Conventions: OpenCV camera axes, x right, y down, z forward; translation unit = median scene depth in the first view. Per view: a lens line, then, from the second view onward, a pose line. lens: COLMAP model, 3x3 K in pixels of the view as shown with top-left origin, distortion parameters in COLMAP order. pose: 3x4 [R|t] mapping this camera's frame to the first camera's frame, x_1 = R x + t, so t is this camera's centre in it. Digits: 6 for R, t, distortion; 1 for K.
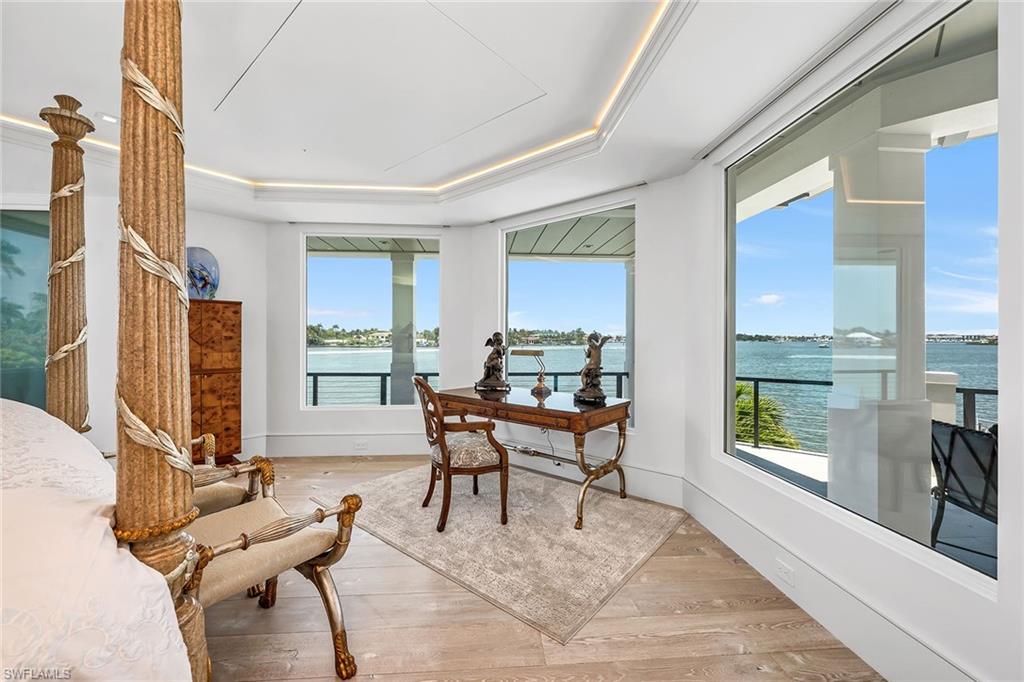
lens RADIAL K [[410.1, 0, 526.3], [0, 410.1, 342.7], [0, 0, 1]] dist [0.002299, 0.000091]
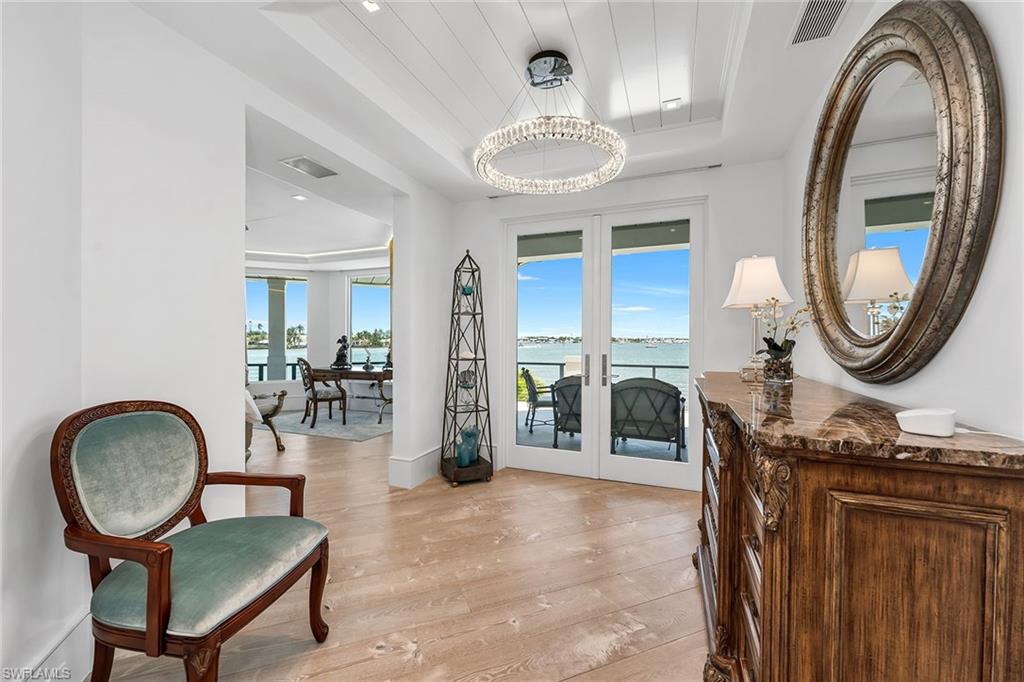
lens RADIAL K [[410.1, 0, 521.0], [0, 410.1, 340.3], [0, 0, 1]] dist [0.002299, 0.000091]
pose [[0.955358, 0.000385, 0.295451, 0.131216], [0.002347, 0.999958, -0.008892, 0.012320], [-0.295442, 0.009189, 0.955316, -0.898890]]
